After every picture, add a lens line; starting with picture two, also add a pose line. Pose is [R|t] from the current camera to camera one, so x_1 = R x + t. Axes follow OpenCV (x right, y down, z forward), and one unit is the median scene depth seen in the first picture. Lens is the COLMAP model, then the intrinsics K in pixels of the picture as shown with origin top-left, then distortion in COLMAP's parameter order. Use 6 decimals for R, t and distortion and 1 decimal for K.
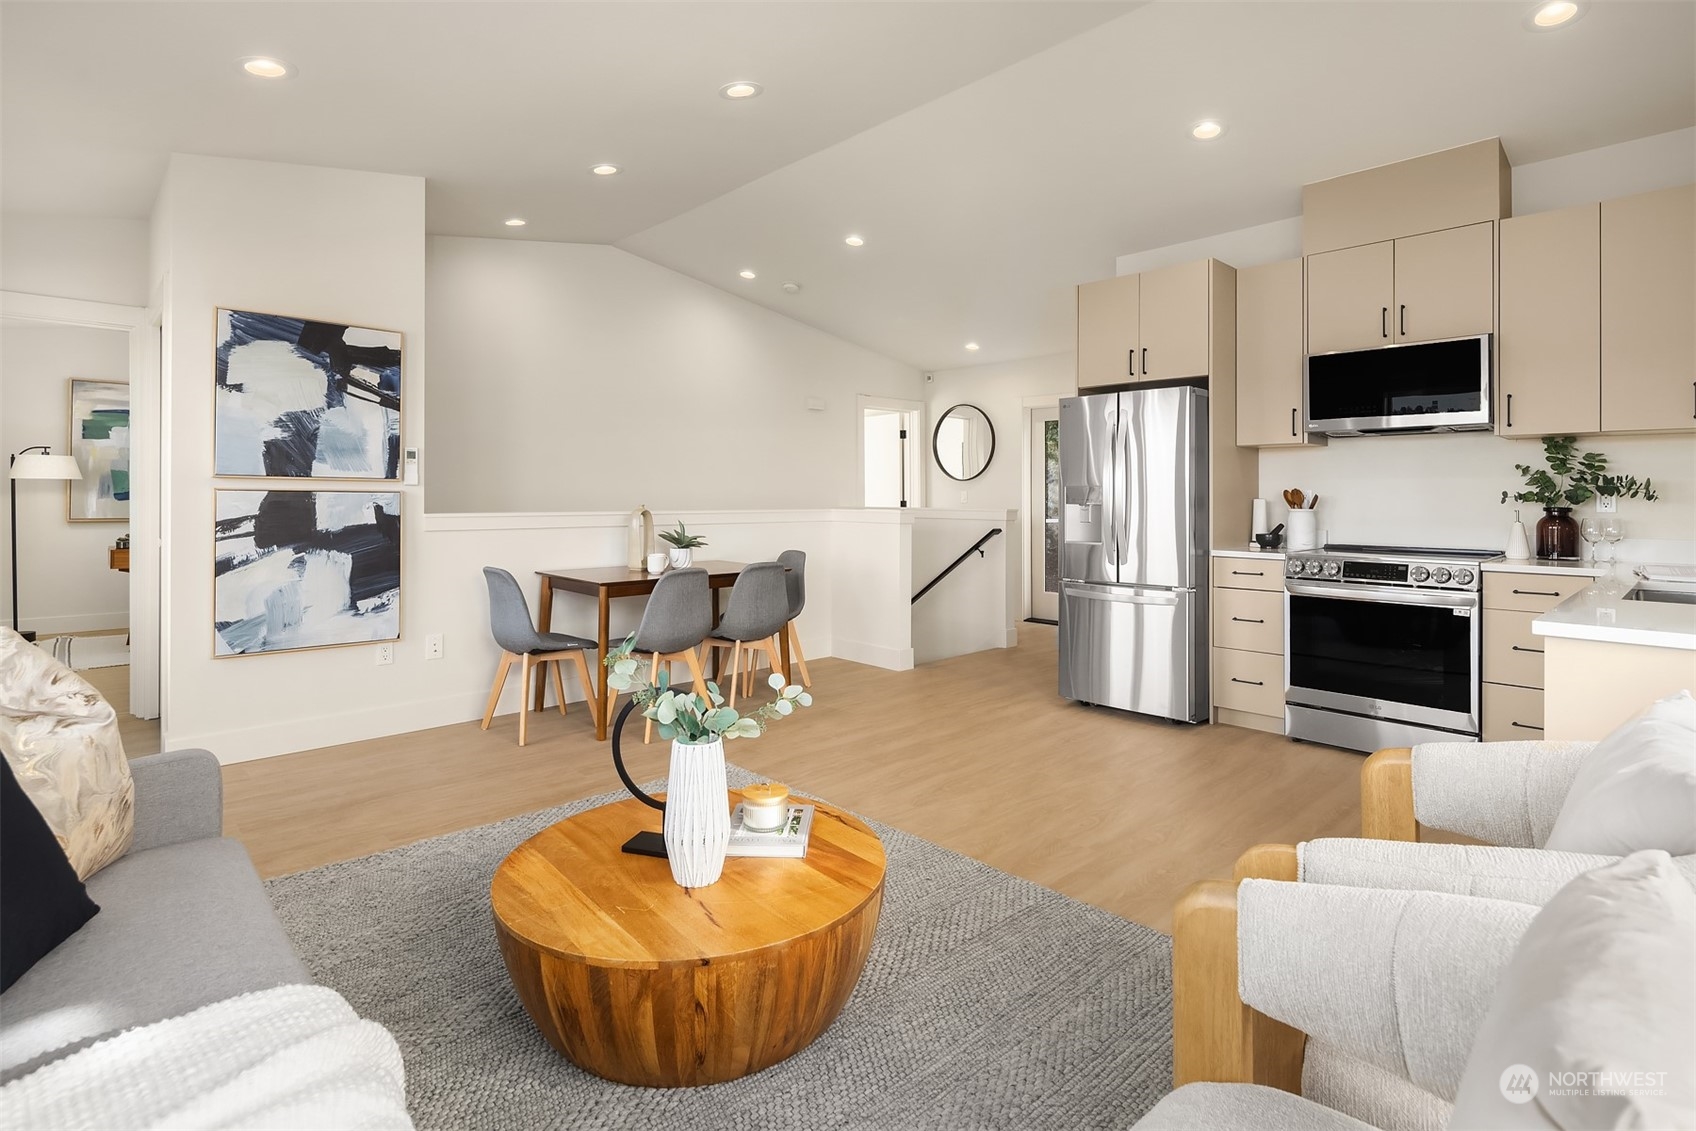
lens RADIAL K [[814.9, 0, 839.8], [0, 814.9, 495.3], [0, 0, 1]] dist [0.000856, -0.000015]
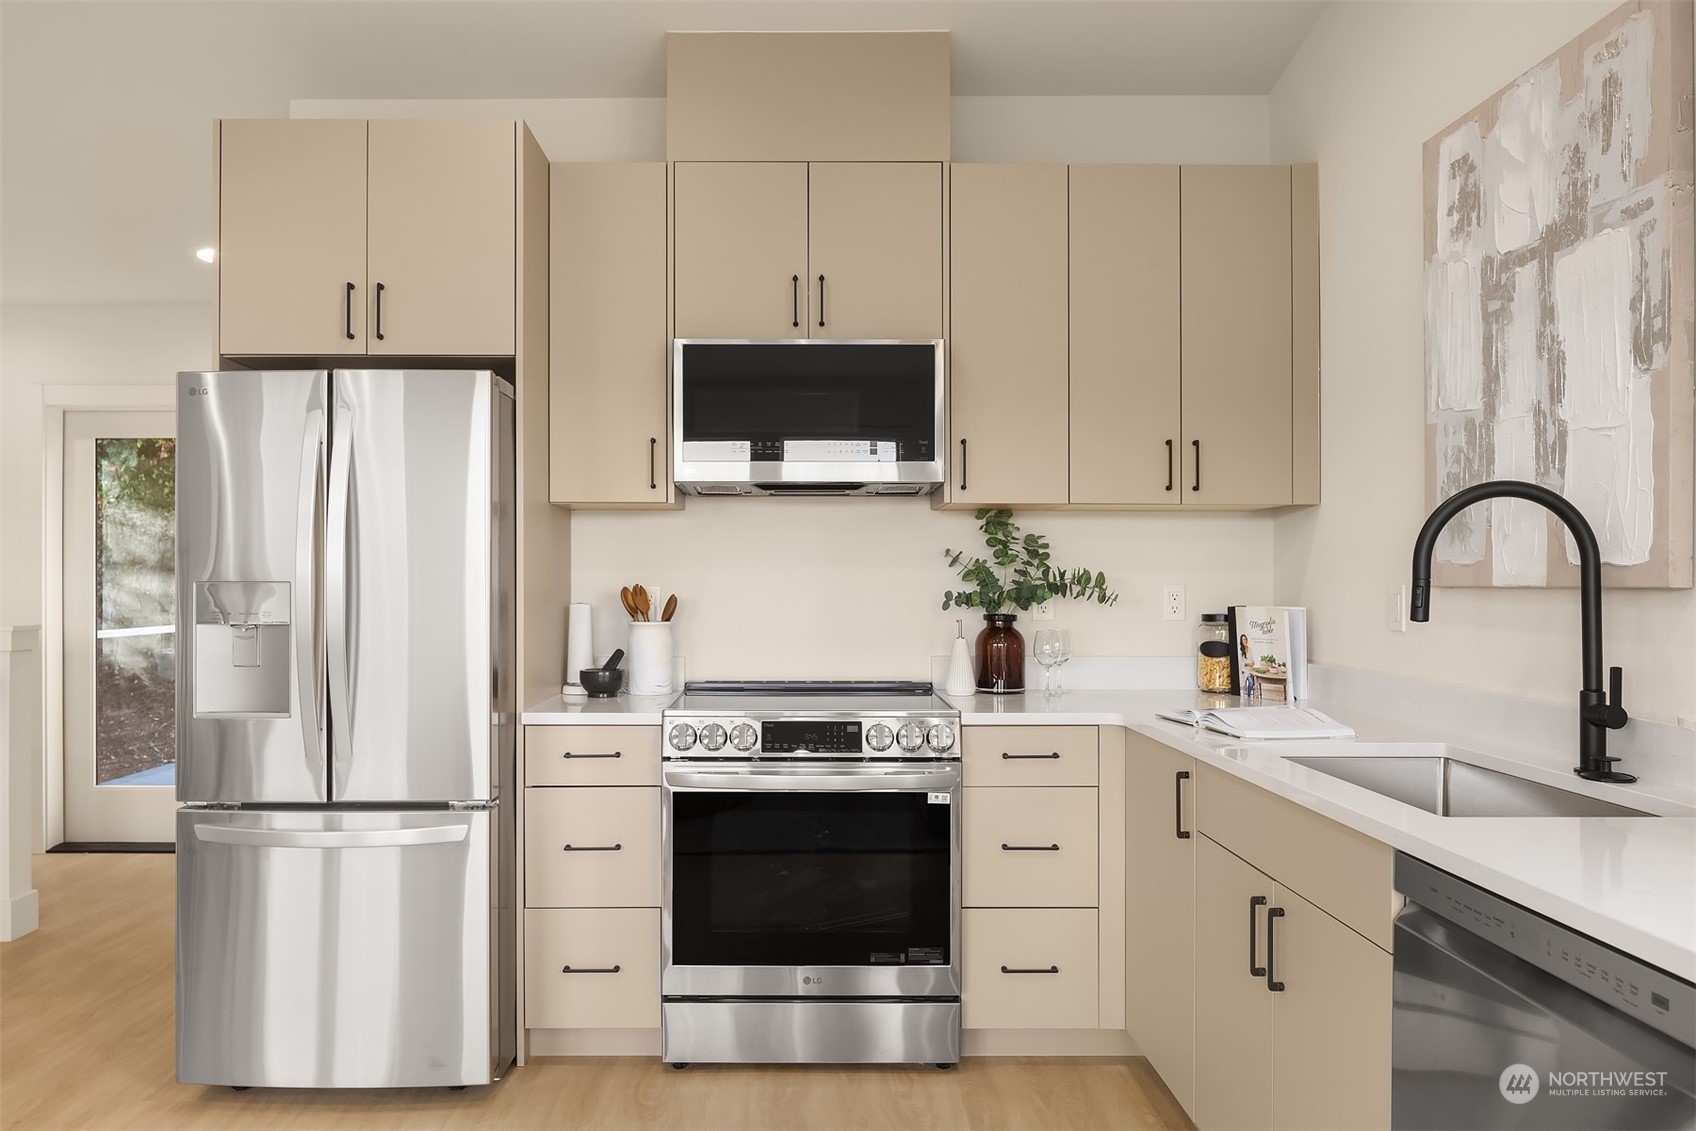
lens RADIAL K [[1164.5, 0, 790.0], [0, 1164.5, 562.7], [0, 0, 1]] dist [-0.011418, -0.001768]
pose [[0.687061, 0.006267, 0.726573, 0.066153], [0.001083, 0.999953, -0.009649, -0.018054], [-0.726599, 0.007417, 0.687022, 0.458874]]
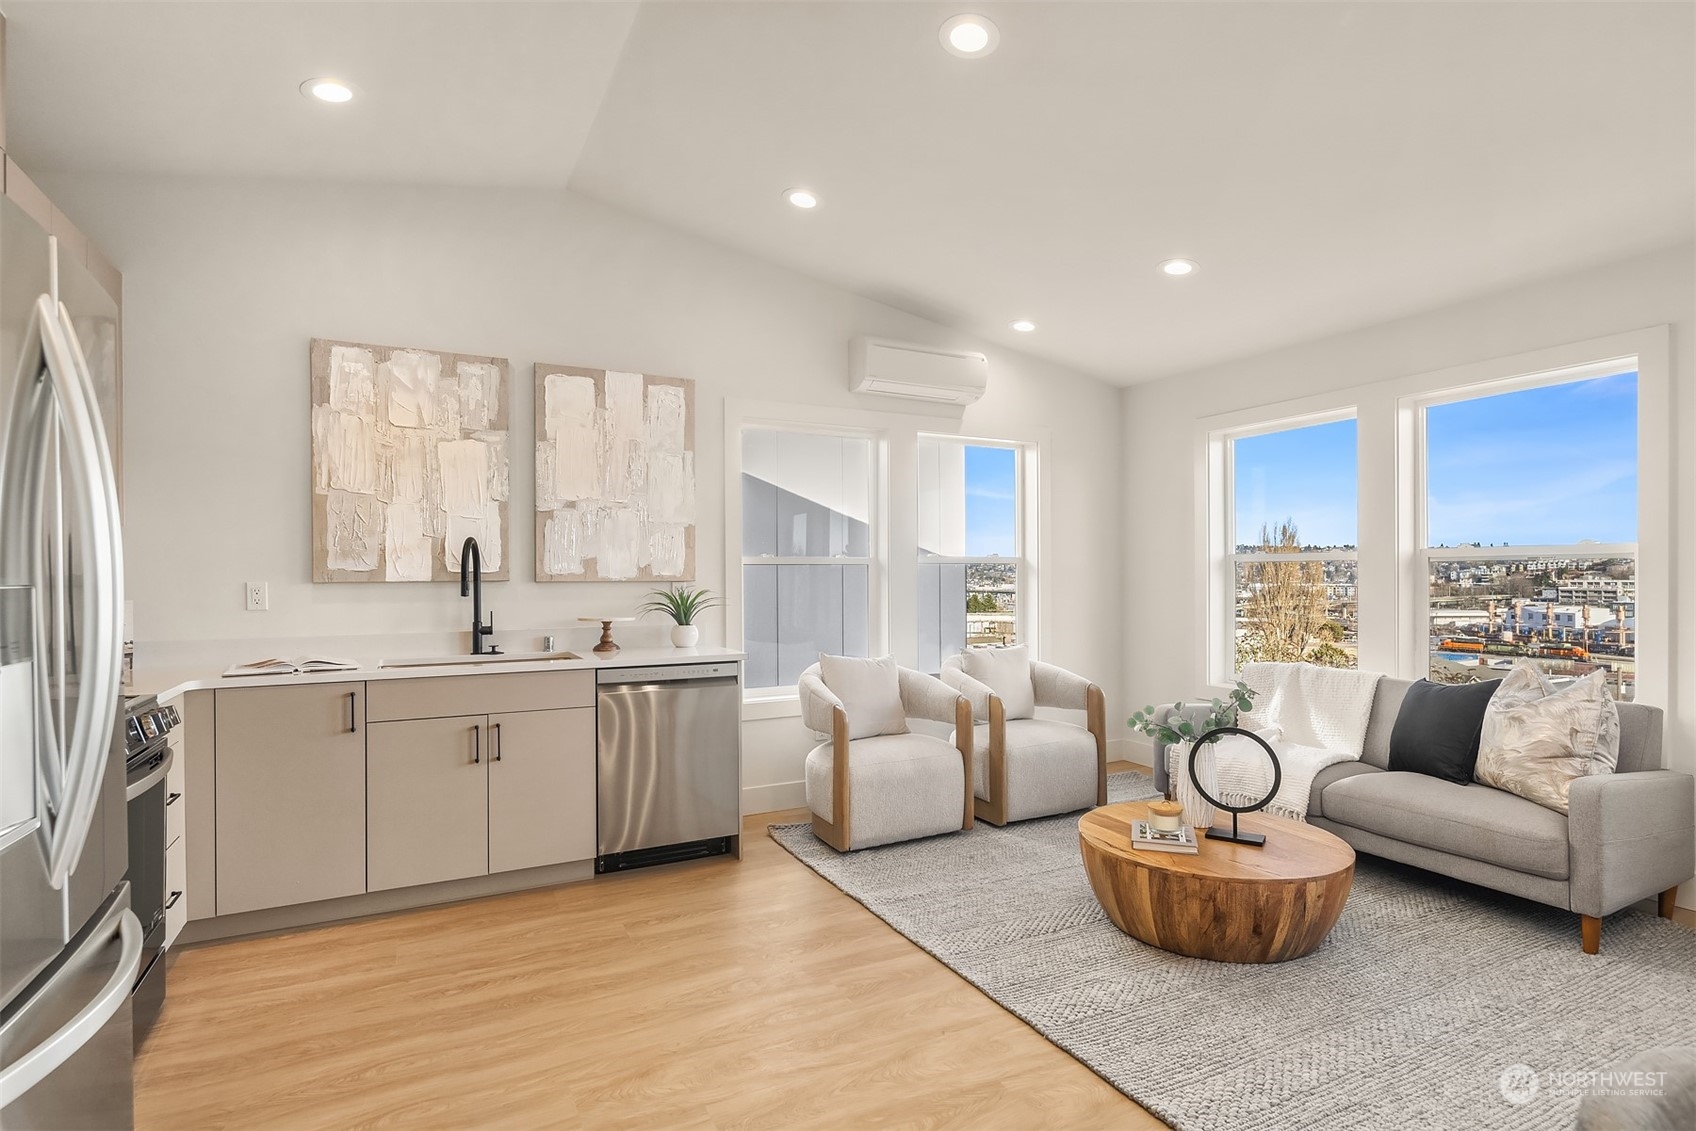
lens RADIAL K [[846.5, 0, 848.0], [0, 846.5, 565.5], [0, 0, 1]] dist [0.002439, 0.000162]
pose [[-0.963907, 0.003981, 0.266211, 0.025344], [0.000258, 0.999902, -0.014020, -0.015818], [-0.266240, -0.013445, -0.963813, 1.410340]]
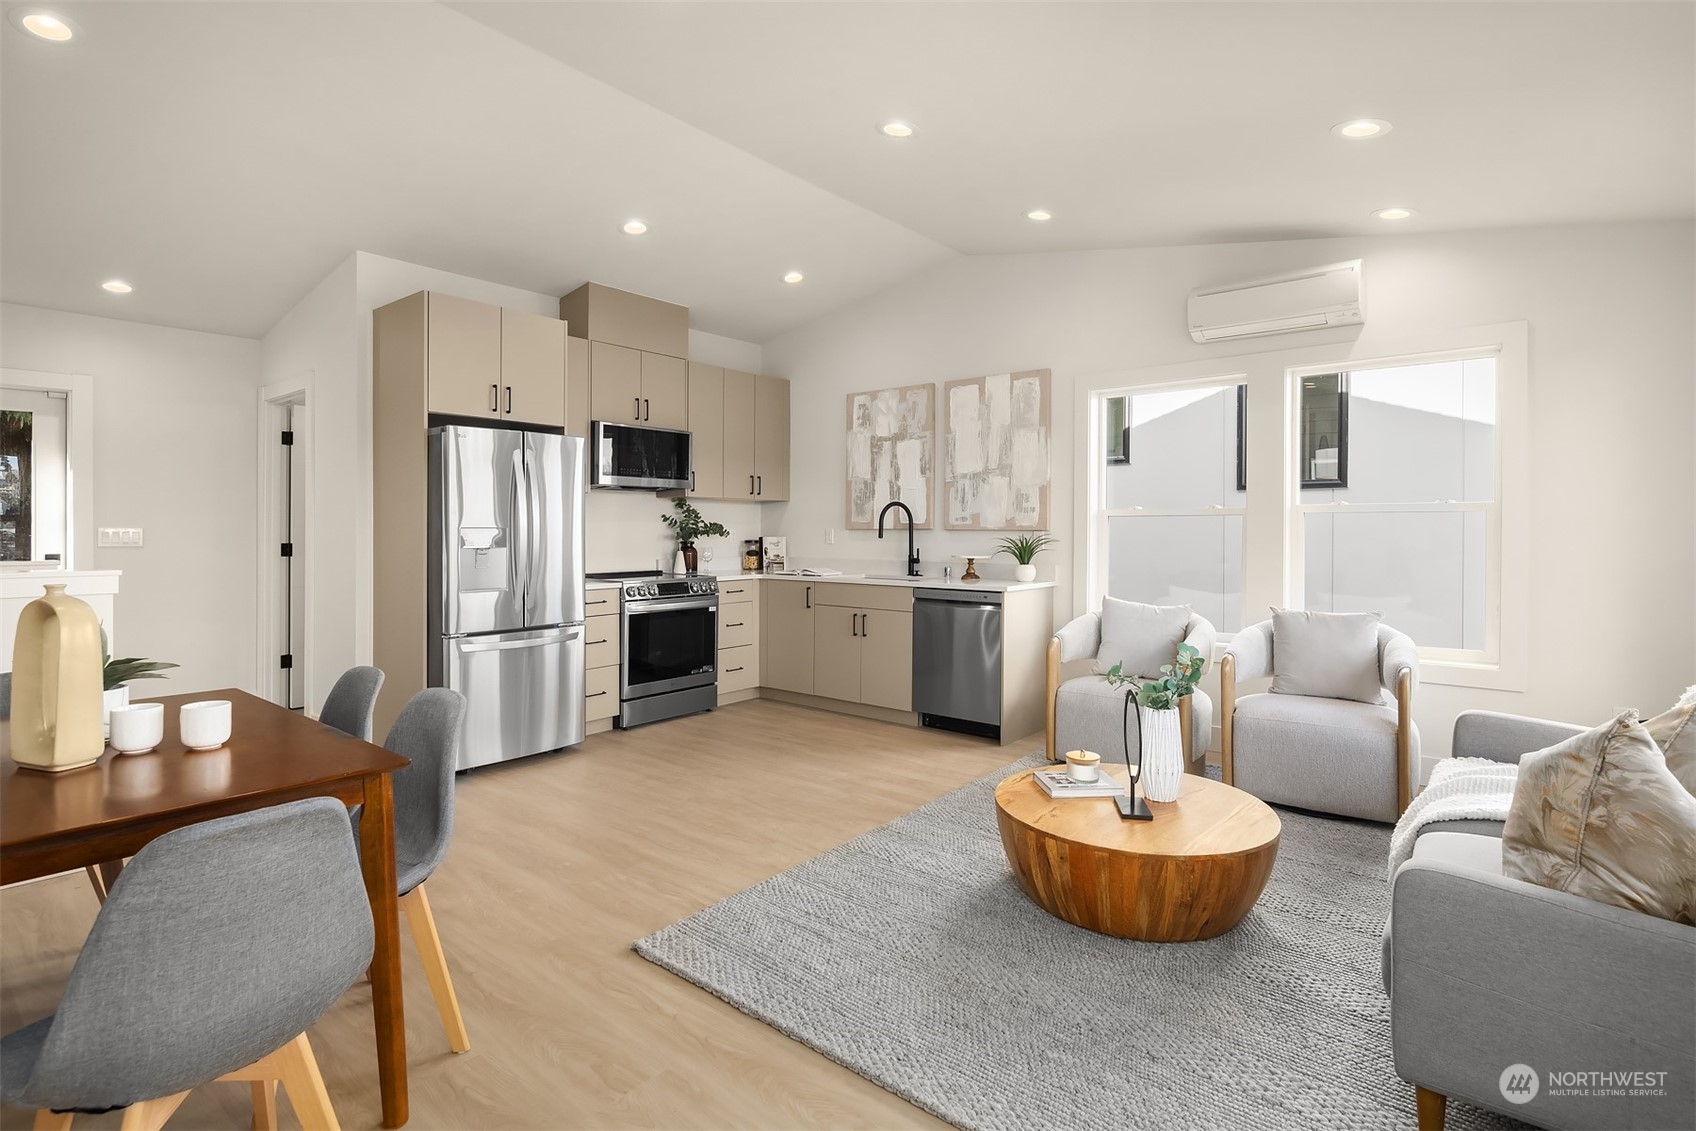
lens RADIAL K [[832.6, 0, 852.0], [0, 832.6, 514.7], [0, 0, 1]] dist [0.000270, -0.000034]
pose [[-0.134030, 0.012534, 0.990898, -0.813648], [-0.004144, 0.999904, -0.013209, -0.017097], [-0.990969, -0.005877, -0.133966, 0.877983]]
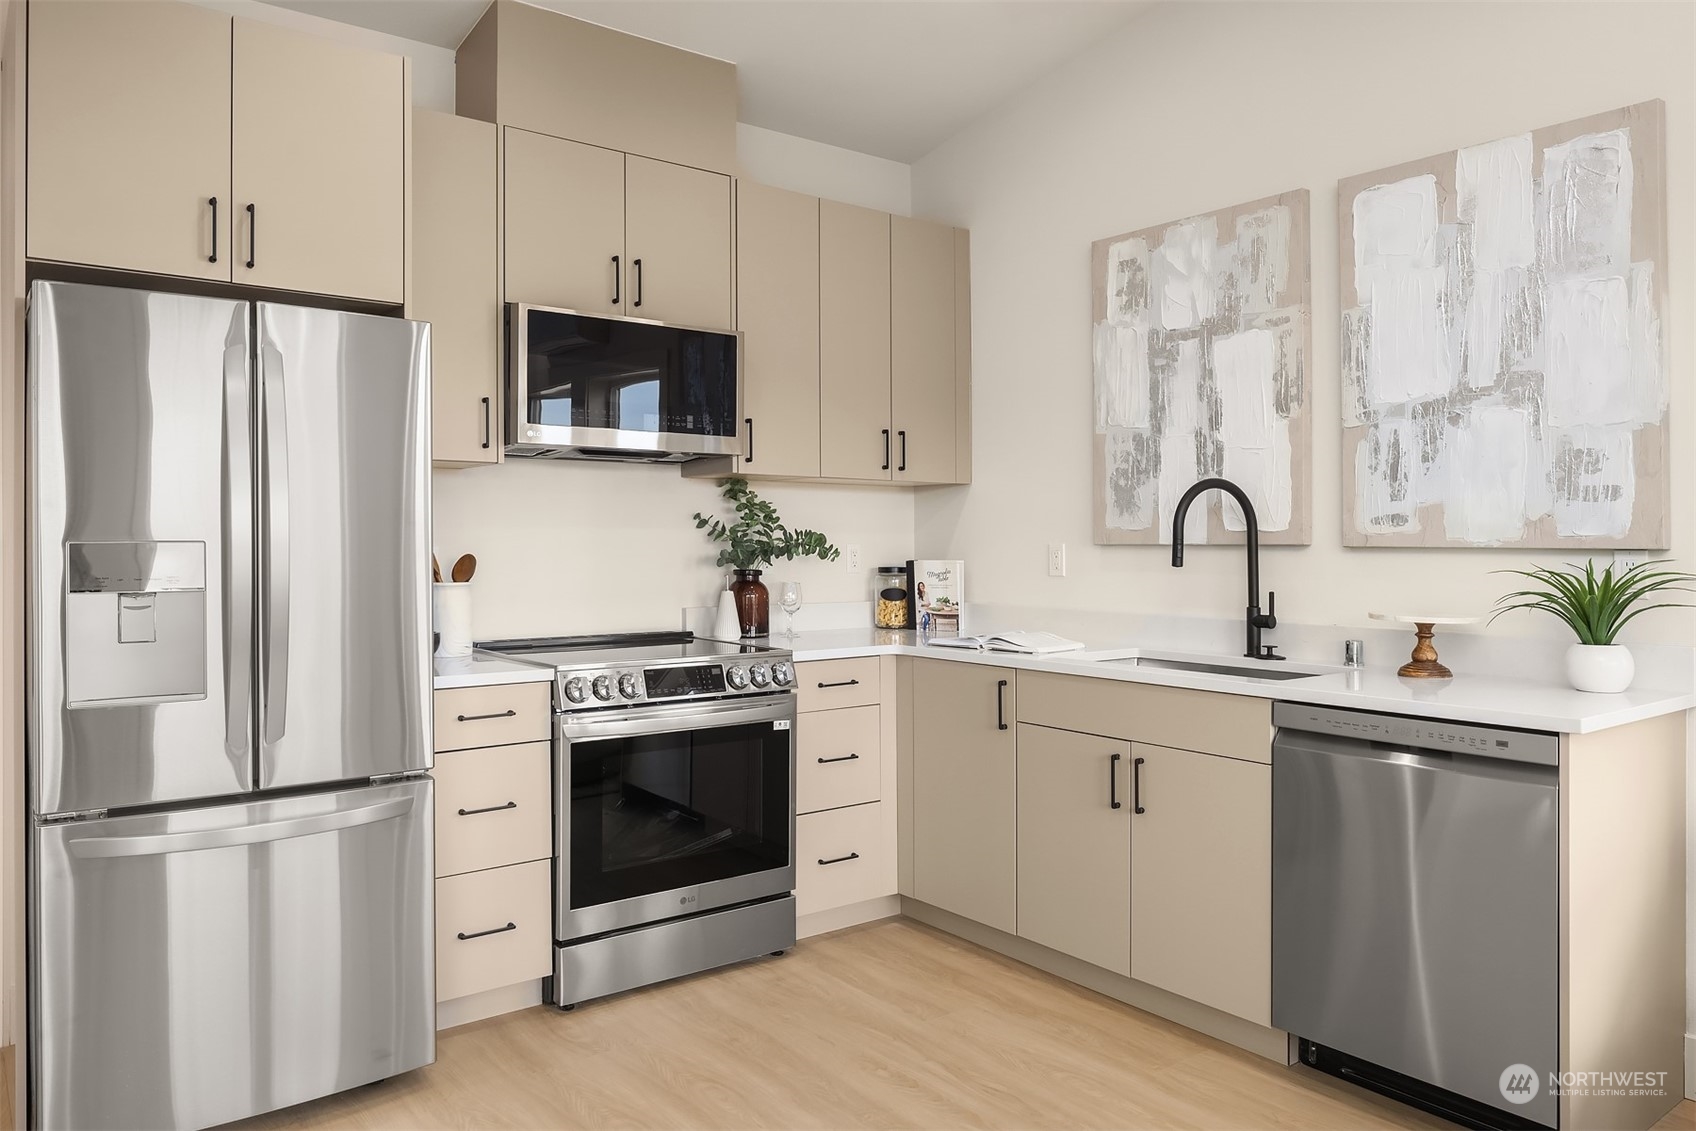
lens RADIAL K [[1169.1, 0, 828.6], [0, 1169.1, 509.2], [0, 0, 1]] dist [-0.017501, 0.000506]
pose [[0.103336, 0.022277, 0.994397, -0.216746], [-0.002772, 0.999752, -0.022108, -0.017817], [-0.994643, -0.000472, 0.103372, 0.792570]]
